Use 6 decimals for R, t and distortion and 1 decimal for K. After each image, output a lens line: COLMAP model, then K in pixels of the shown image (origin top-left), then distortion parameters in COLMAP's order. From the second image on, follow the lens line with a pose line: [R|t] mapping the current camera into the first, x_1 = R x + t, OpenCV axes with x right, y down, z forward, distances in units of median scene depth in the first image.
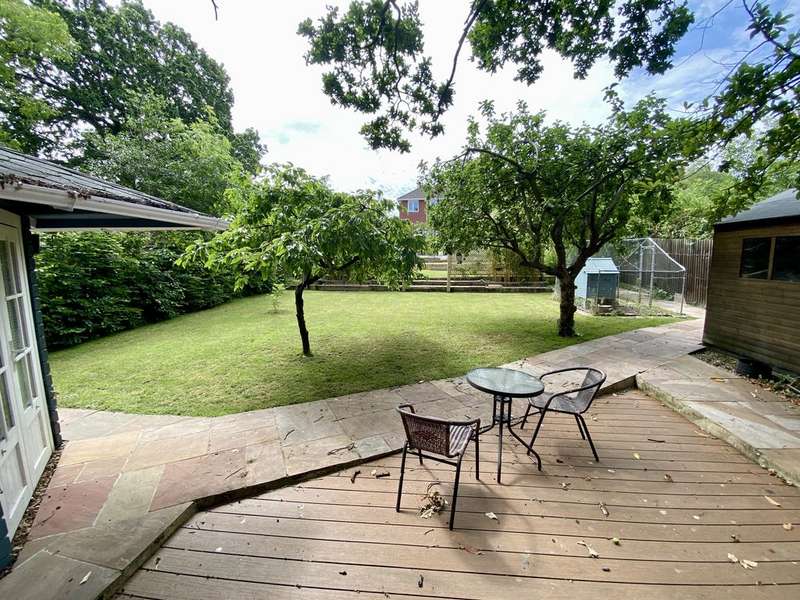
lens RADIAL K [[315.7, 0, 397.6], [0, 315.7, 300.7], [0, 0, 1]] dist [0.014723, -0.018055]
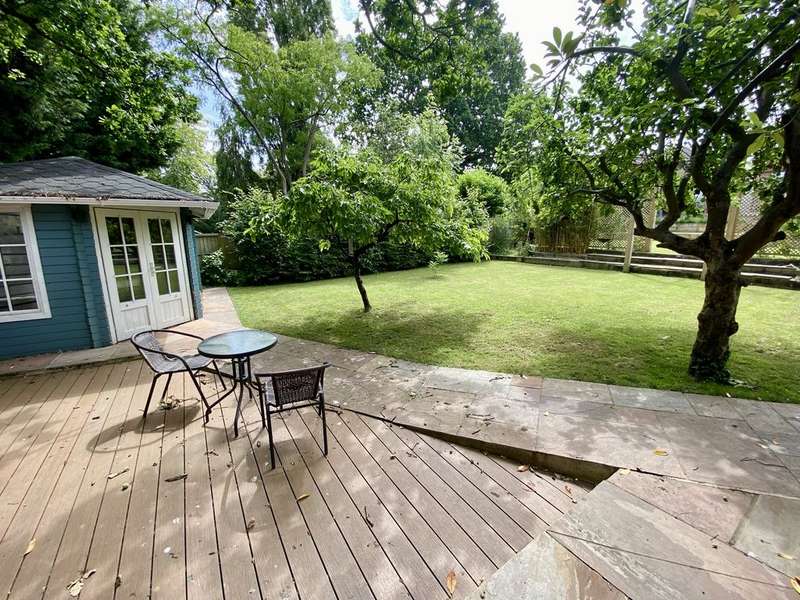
lens RADIAL K [[321.7, 0, 399.2], [0, 321.7, 298.7], [0, 0, 1]] dist [0.016220, -0.017997]
pose [[0.623559, 0.158016, -0.765641, 0.835255], [-0.096185, 0.987426, 0.125453, -0.038287], [0.775837, -0.004584, 0.630917, 0.429322]]
